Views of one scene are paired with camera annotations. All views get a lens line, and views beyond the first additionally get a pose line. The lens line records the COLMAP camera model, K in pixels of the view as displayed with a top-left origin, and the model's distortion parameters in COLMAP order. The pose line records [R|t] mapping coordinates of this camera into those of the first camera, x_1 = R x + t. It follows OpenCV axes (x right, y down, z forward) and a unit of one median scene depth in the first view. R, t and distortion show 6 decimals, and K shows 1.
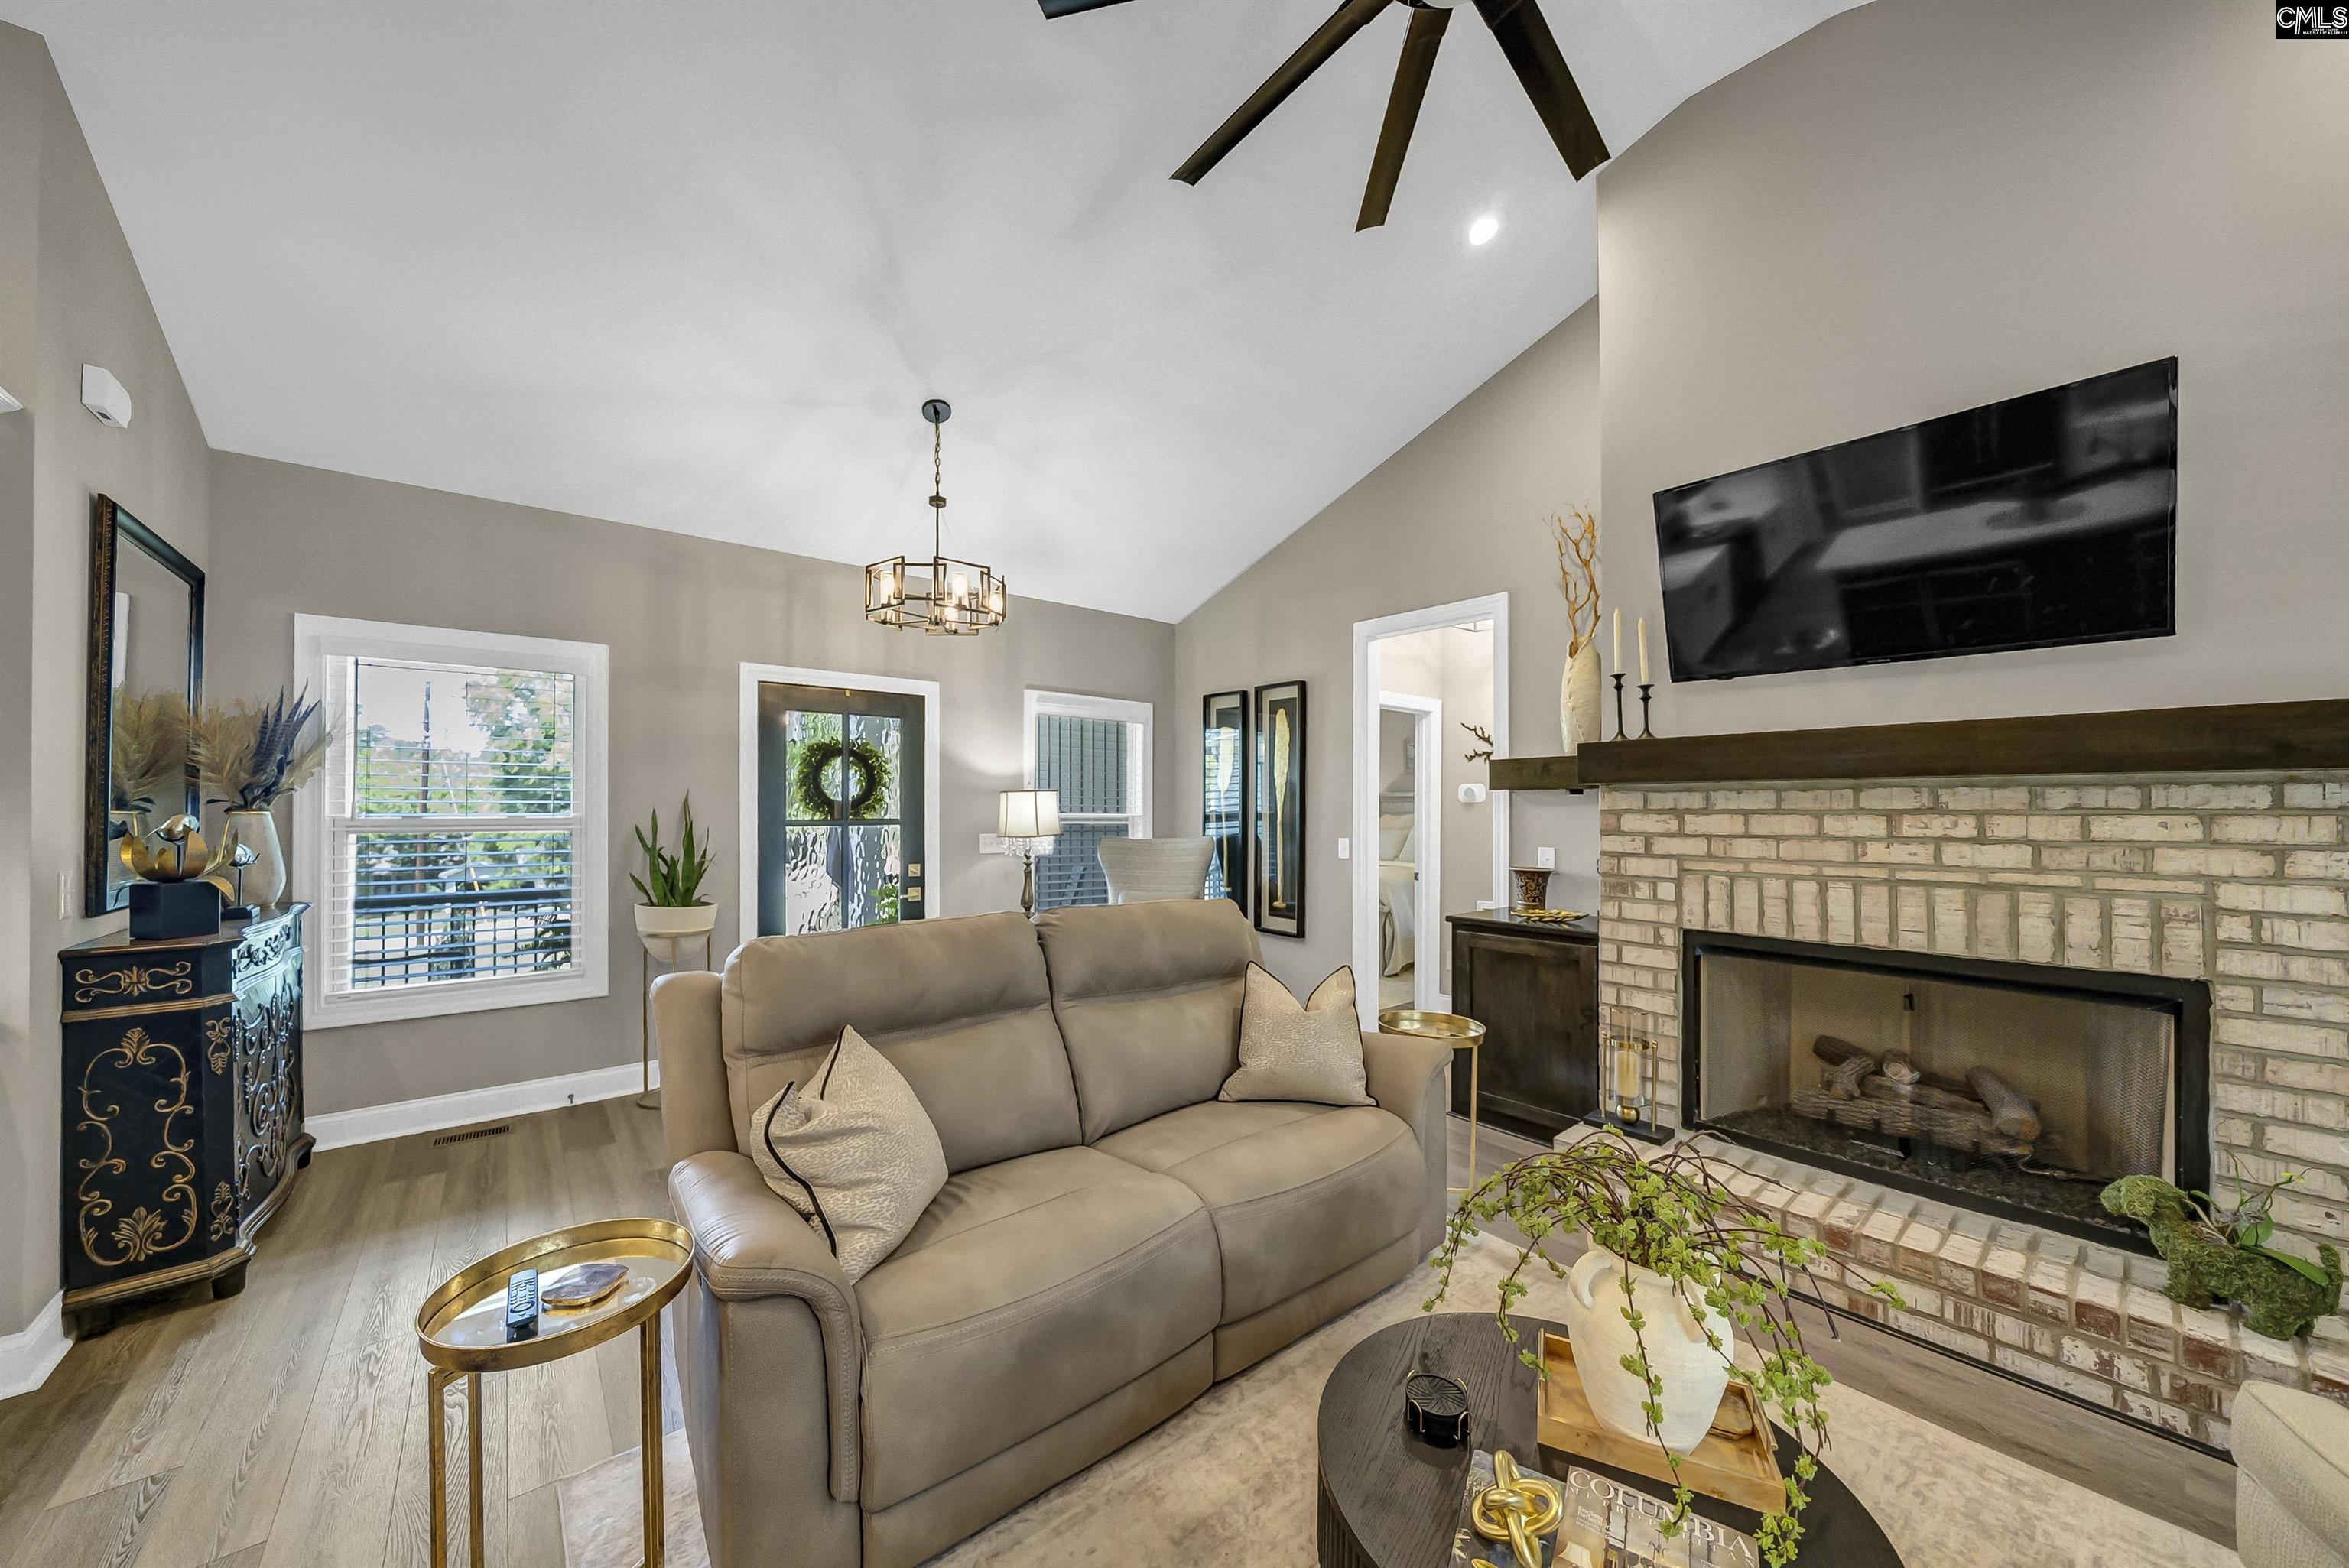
lens RADIAL K [[824.3, 0, 1166.1], [0, 824.3, 802.8], [0, 0, 1]] dist [-0.002291, -0.000145]
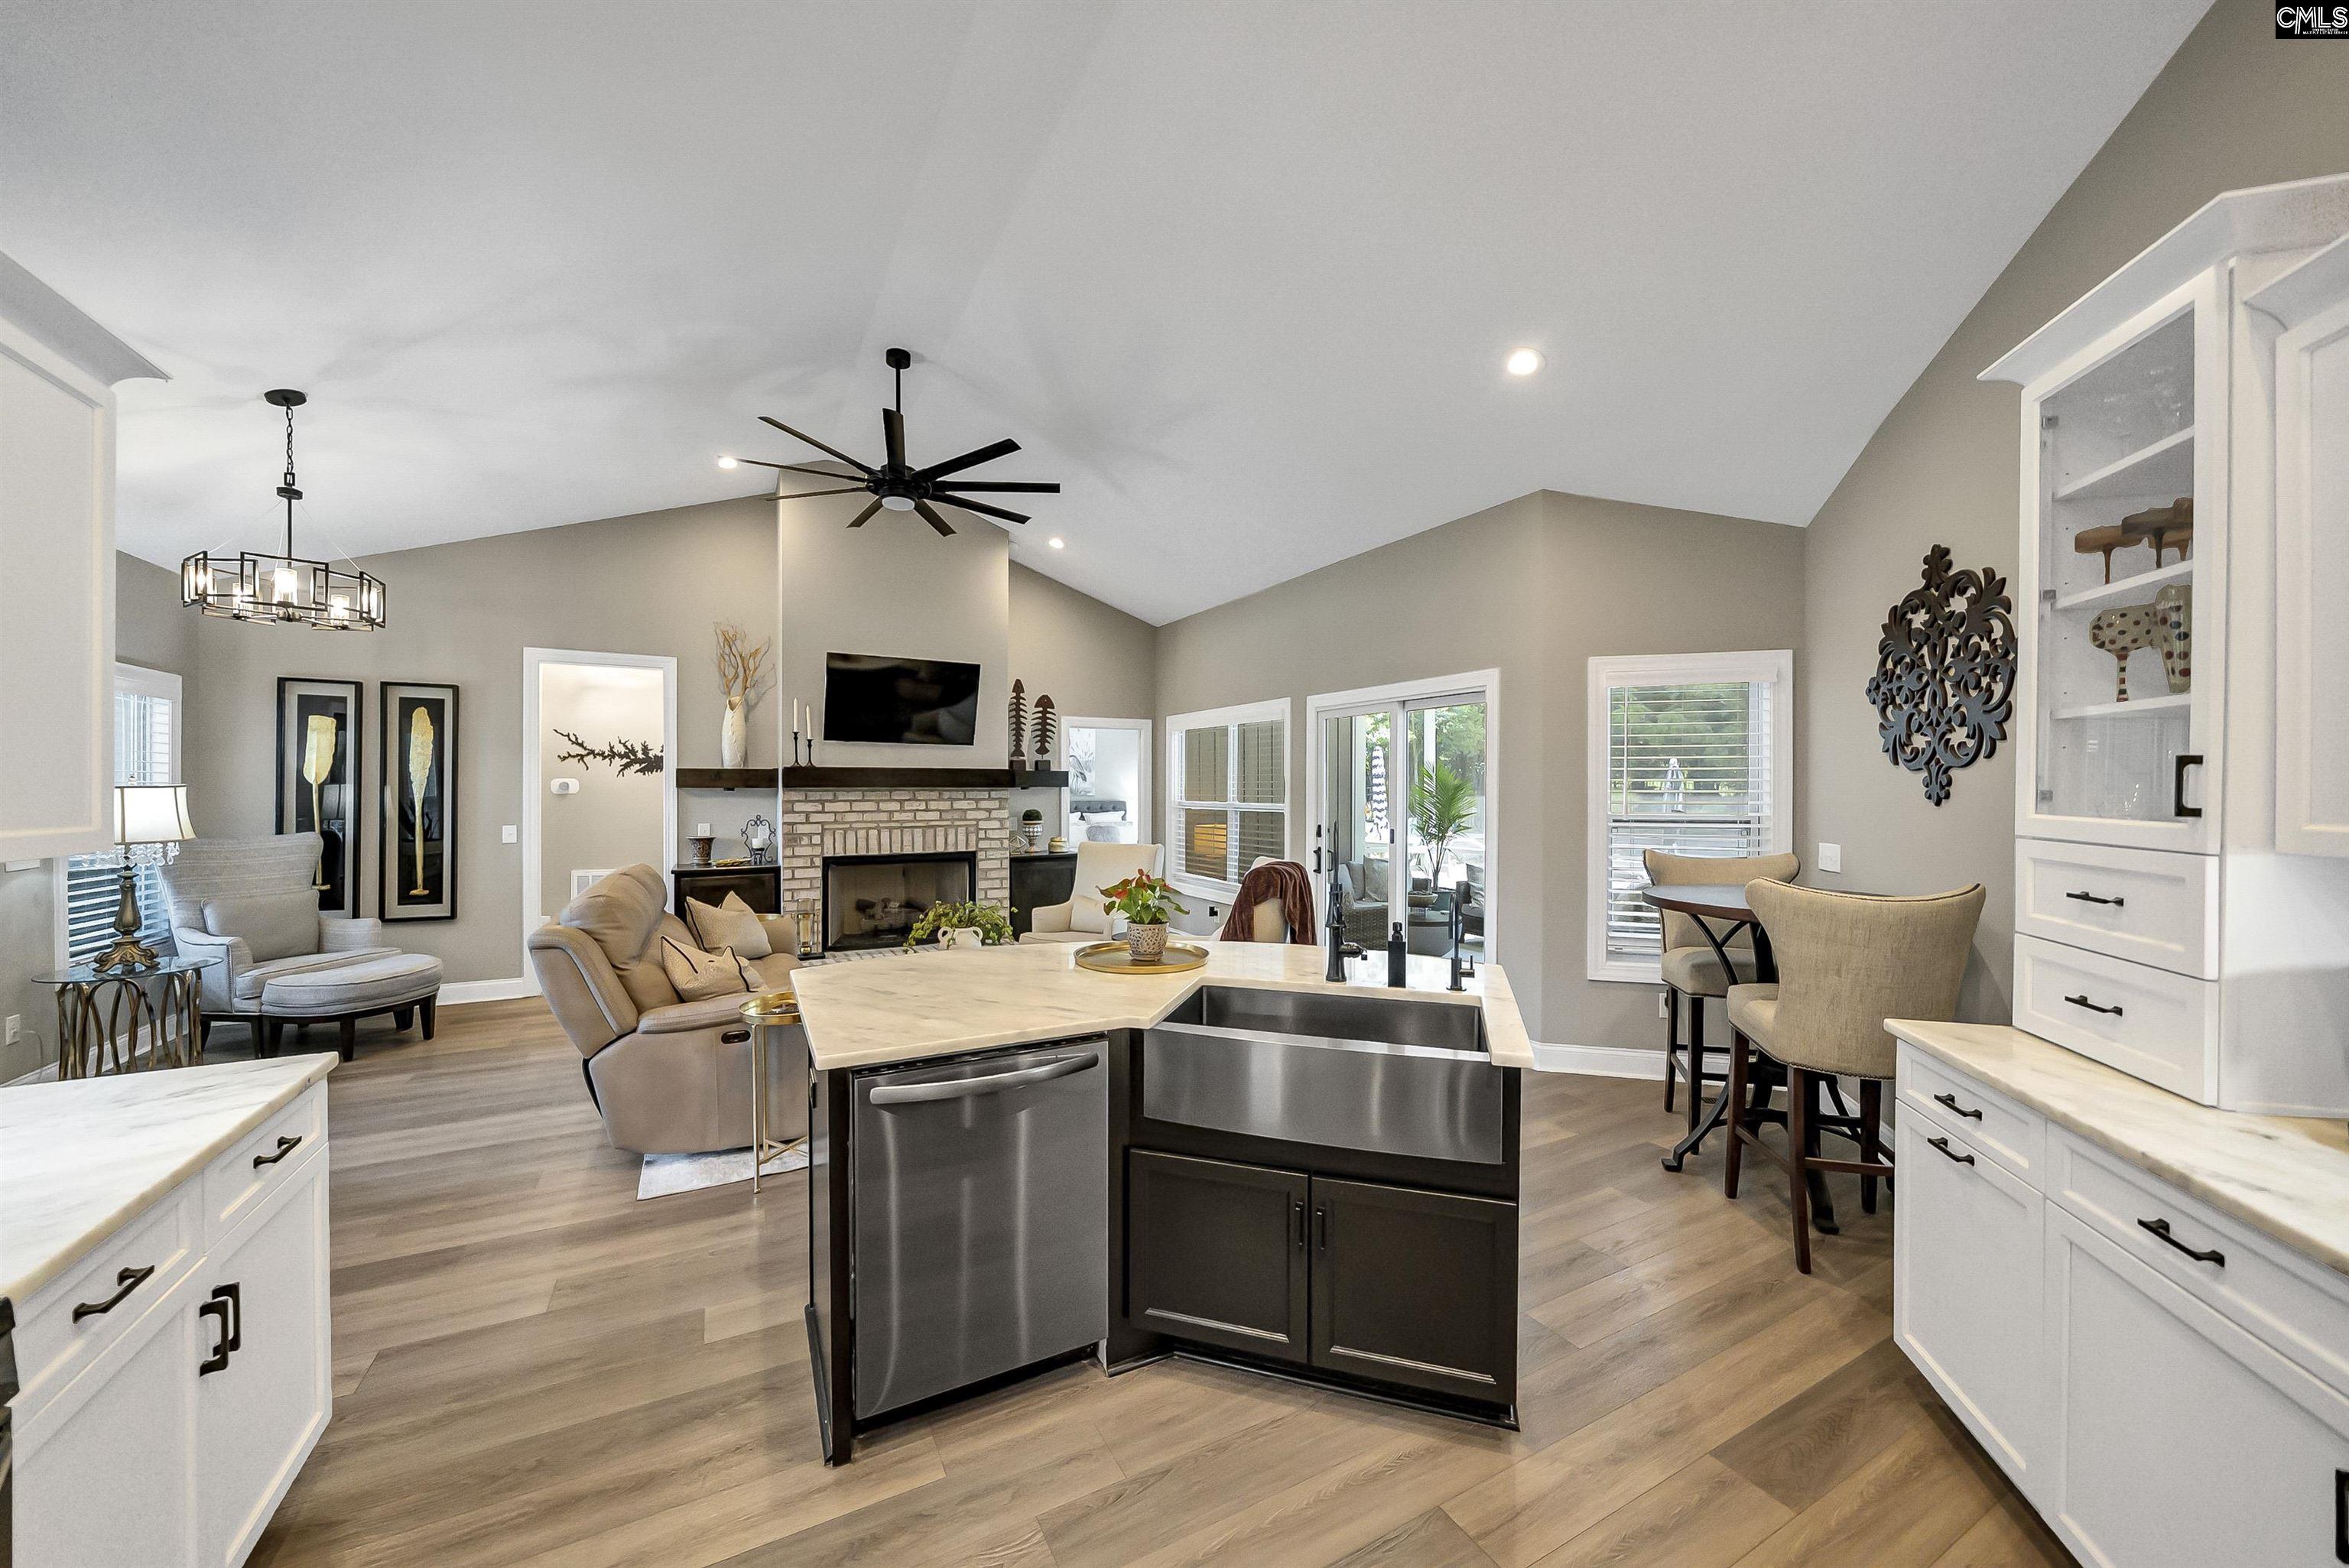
lens RADIAL K [[823.3, 0, 1167.7], [0, 823.3, 791.0], [0, 0, 1]] dist [-0.020723, 0.000014]
pose [[0.176545, -0.006033, 0.984274, -1.376640], [-0.005929, 0.999957, 0.007193, -0.037992], [-0.984275, -0.007106, 0.176501, -0.249317]]
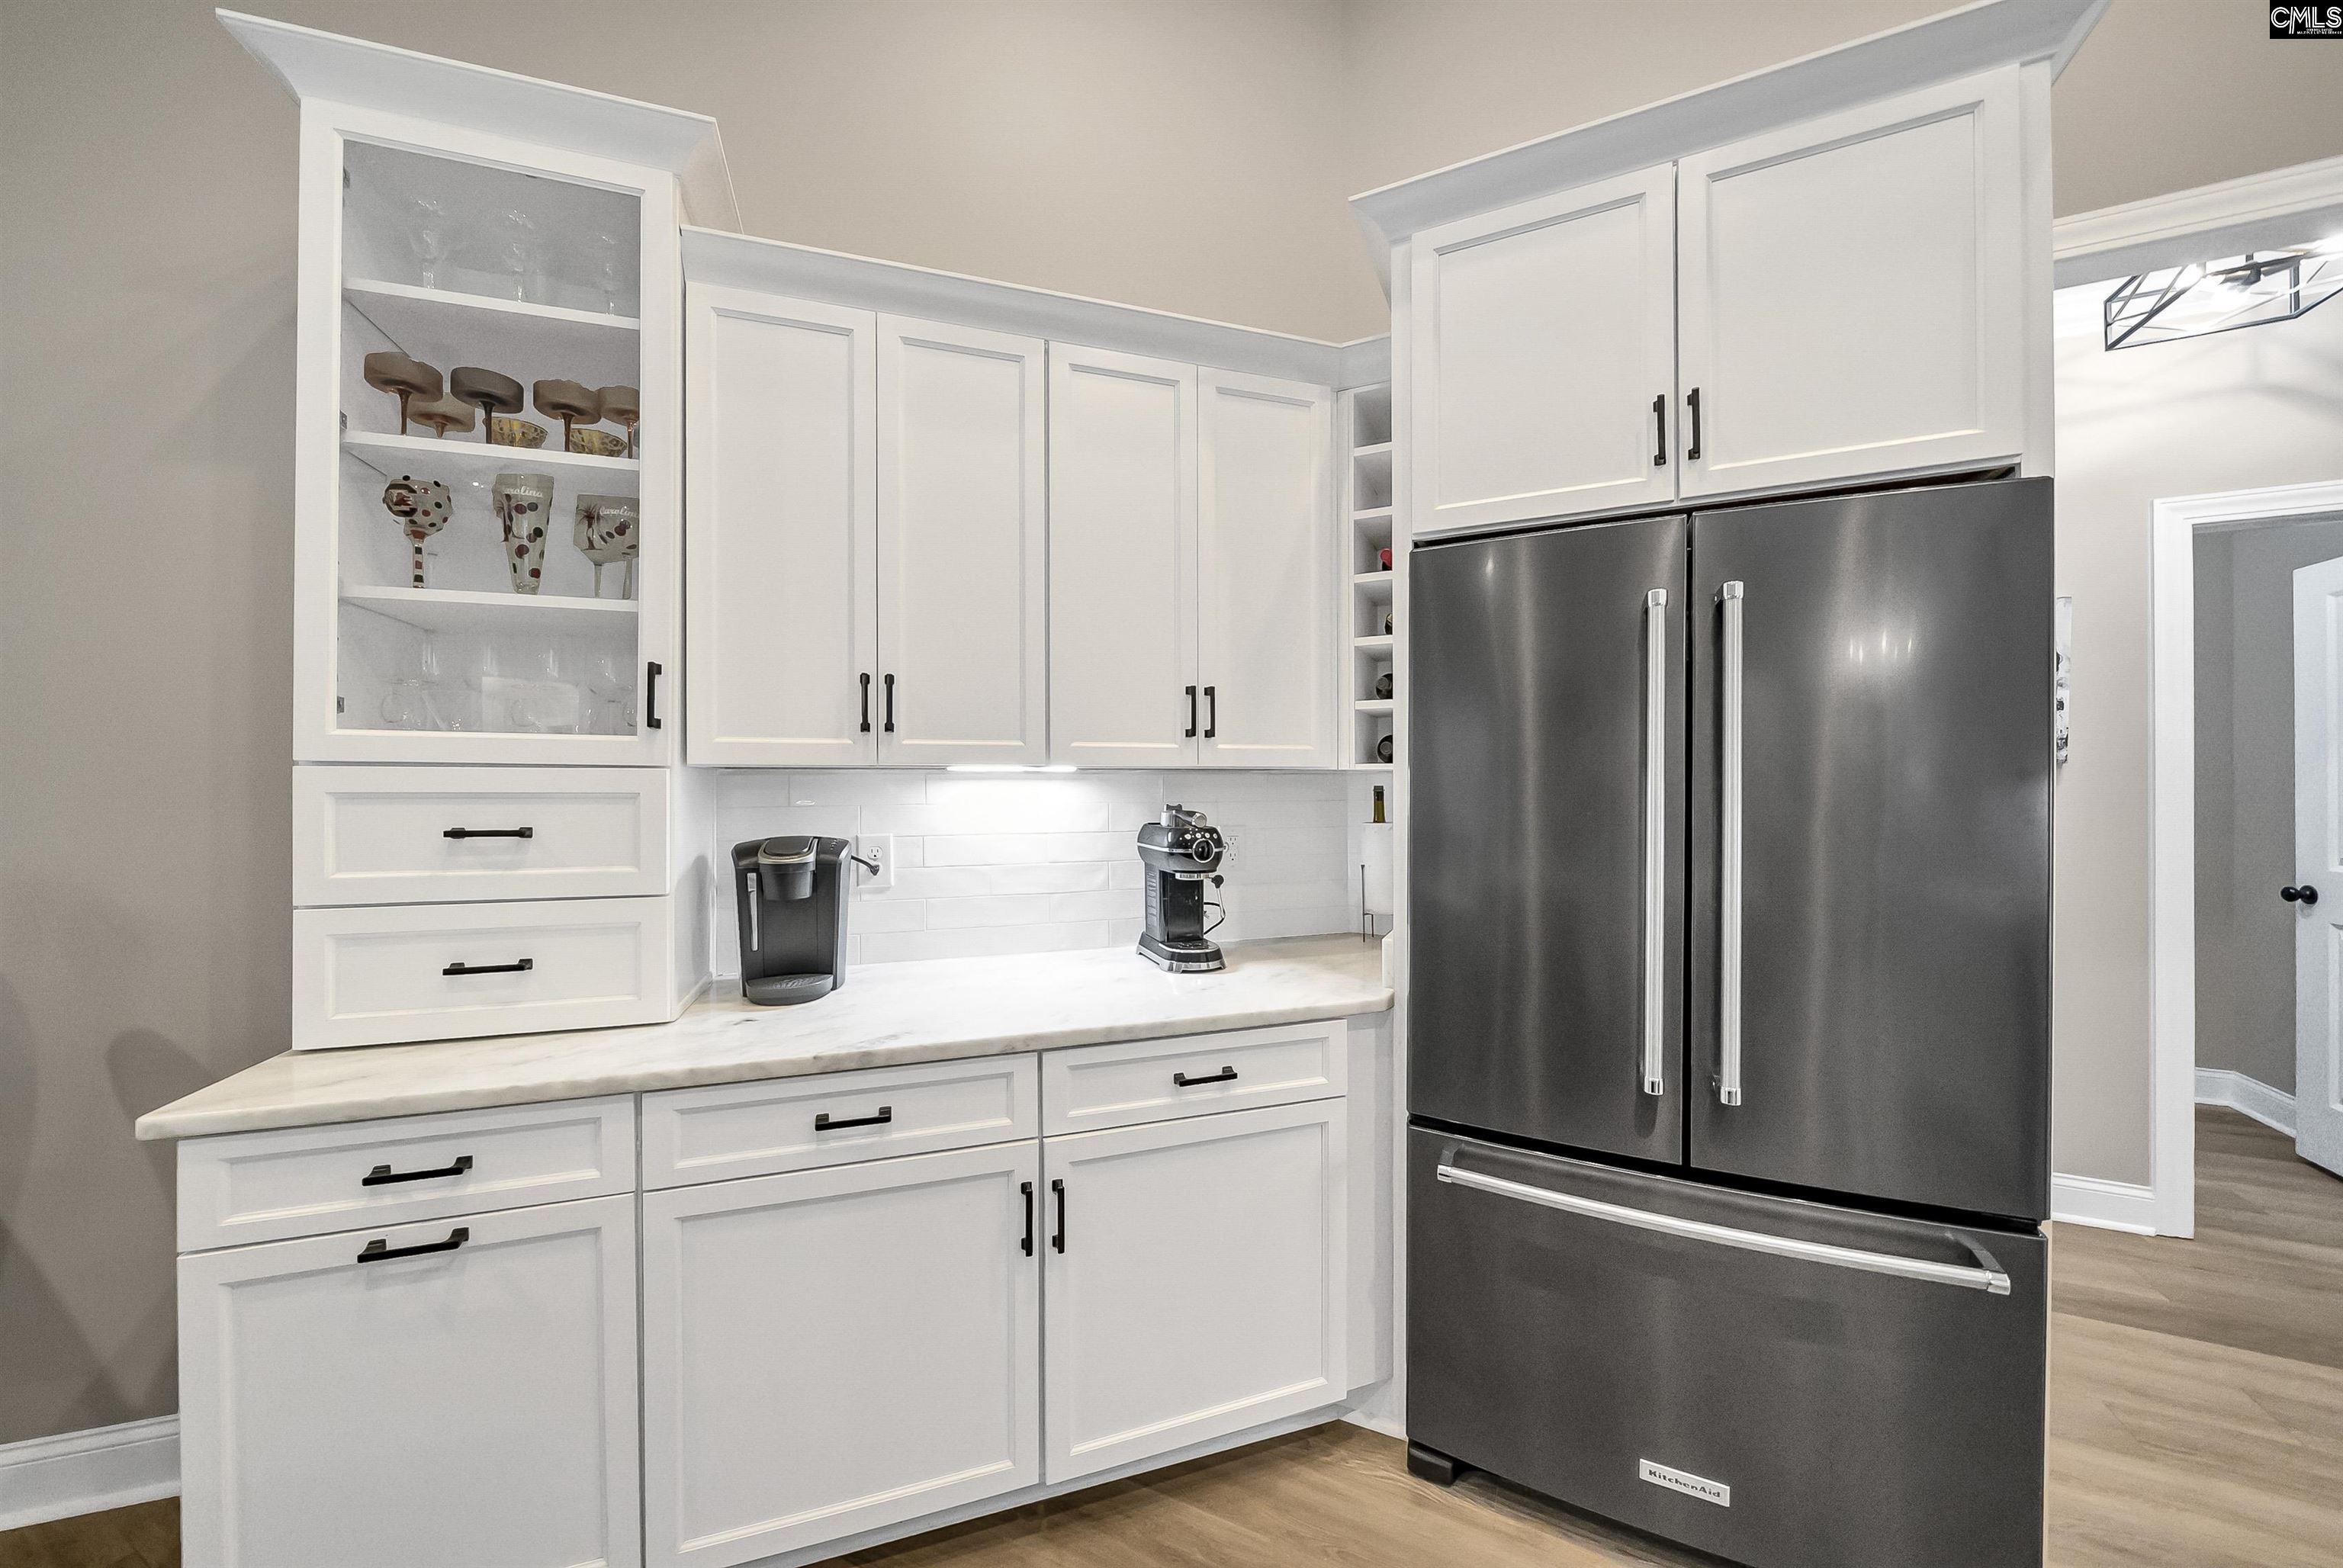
lens RADIAL K [[813.6, 0, 1182.9], [0, 813.6, 788.6], [0, 0, 1]] dist [-0.010362, -0.000115]
pose [[-0.898086, 0.000135, -0.439821, -0.808457], [0.001483, 0.999995, -0.002721, 0.019440], [0.439818, -0.003096, -0.898082, -0.215073]]
